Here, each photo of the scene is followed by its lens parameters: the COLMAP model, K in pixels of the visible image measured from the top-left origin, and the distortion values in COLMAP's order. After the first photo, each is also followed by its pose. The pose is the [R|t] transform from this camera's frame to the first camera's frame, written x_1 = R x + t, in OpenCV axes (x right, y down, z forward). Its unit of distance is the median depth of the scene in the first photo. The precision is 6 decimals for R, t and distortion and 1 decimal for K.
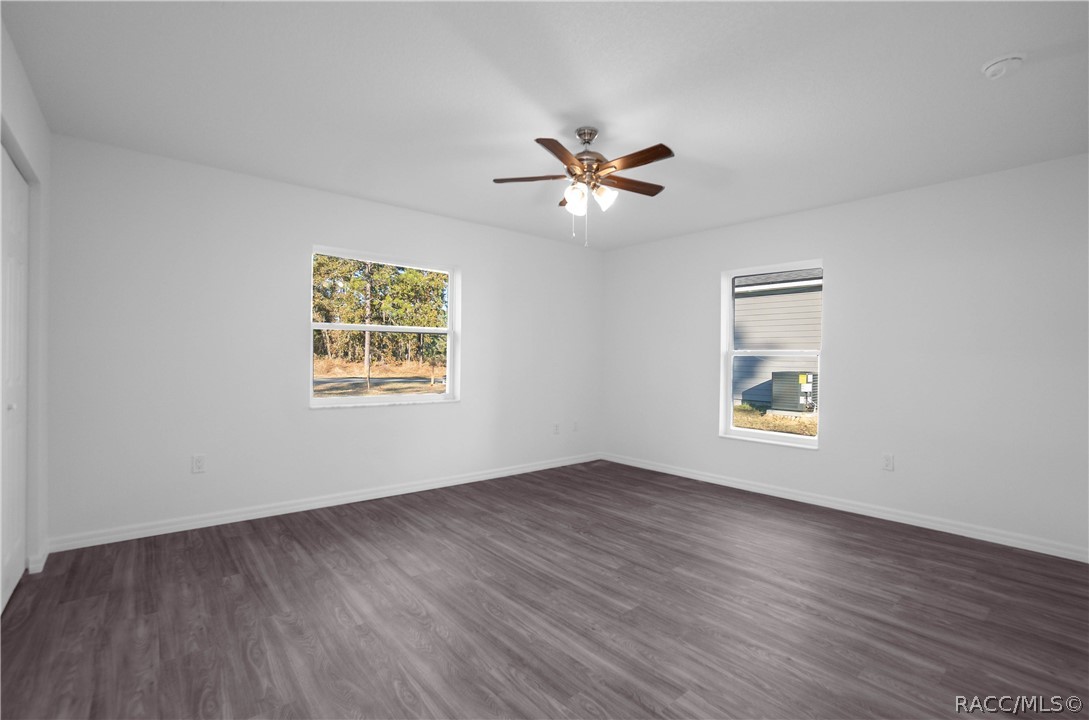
lens RADIAL K [[490.4, 0, 542.4], [0, 490.4, 362.6], [0, 0, 1]] dist [-0.056009, 0.022357]
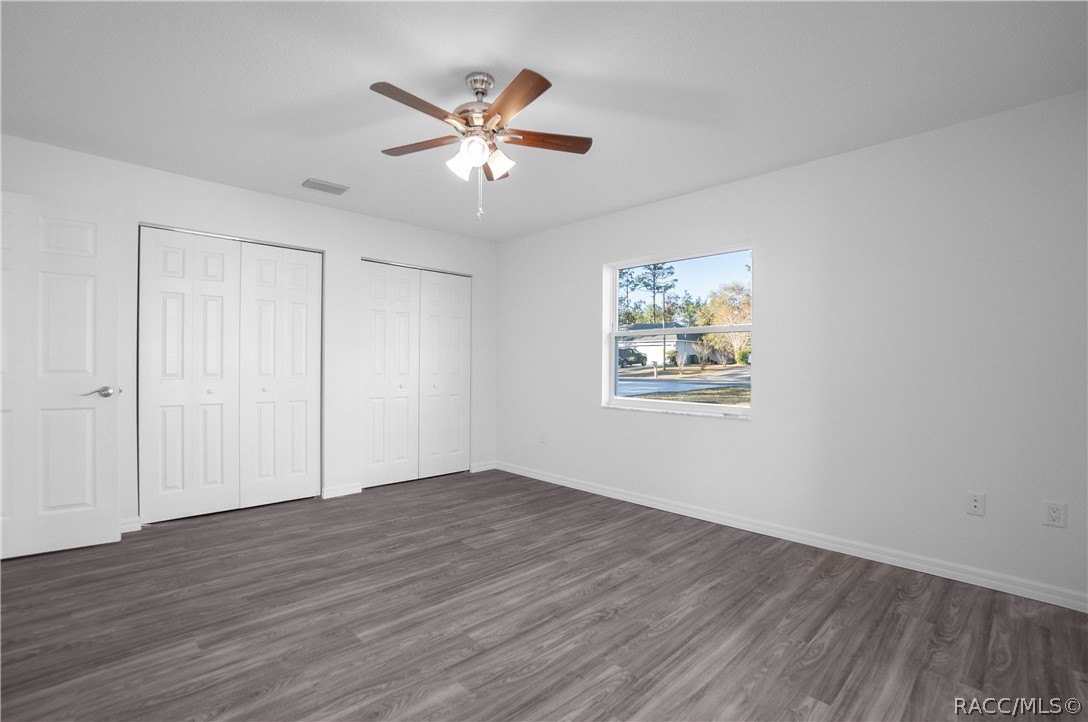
lens RADIAL K [[489.9, 0, 541.9], [0, 489.9, 363.5], [0, 0, 1]] dist [-0.056009, 0.022357]
pose [[0.060662, -0.015550, -0.998037, 0.799391], [-0.009403, 0.999825, -0.016150, 0.015456], [0.998114, 0.010364, 0.060505, 0.938493]]
